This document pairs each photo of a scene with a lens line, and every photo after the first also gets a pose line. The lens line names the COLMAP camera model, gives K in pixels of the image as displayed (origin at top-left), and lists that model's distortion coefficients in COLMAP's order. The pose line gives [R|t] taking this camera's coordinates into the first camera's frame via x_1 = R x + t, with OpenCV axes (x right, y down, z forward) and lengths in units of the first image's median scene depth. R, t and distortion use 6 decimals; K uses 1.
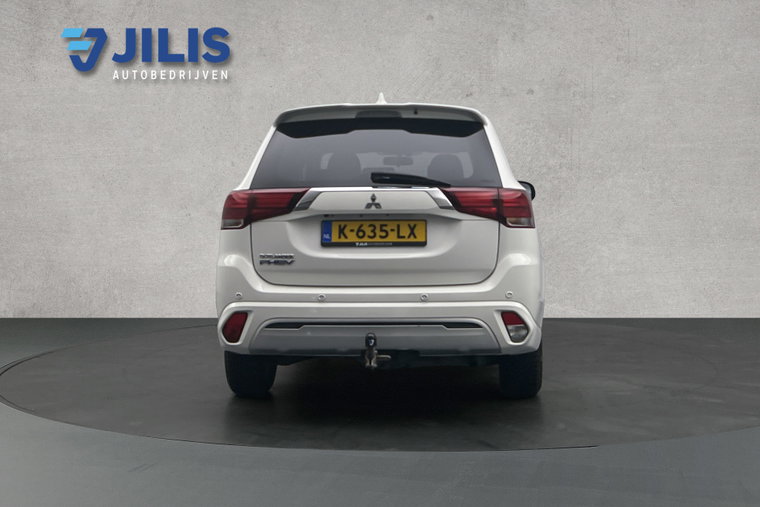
lens RADIAL K [[592.4, 0, 379.4], [0, 592.4, 253.0], [0, 0, 1]] dist [-0.013638, 0.010425]
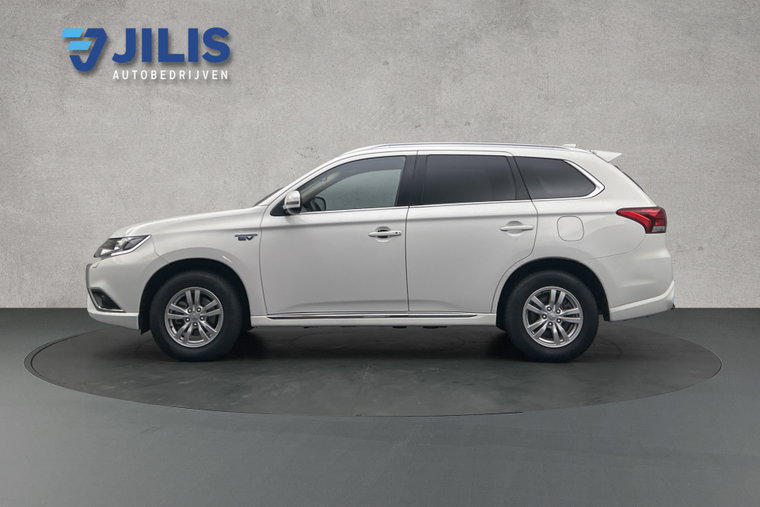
lens RADIAL K [[592.4, 0, 382.3], [0, 592.4, 253.0], [0, 0, 1]] dist [-0.013638, 0.010425]
pose [[0.999990, 0.000047, 0.004372, 0.072754], [-0.000048, 1.000000, 0.000205, -0.004282], [-0.004372, -0.000205, 0.999990, -0.229412]]
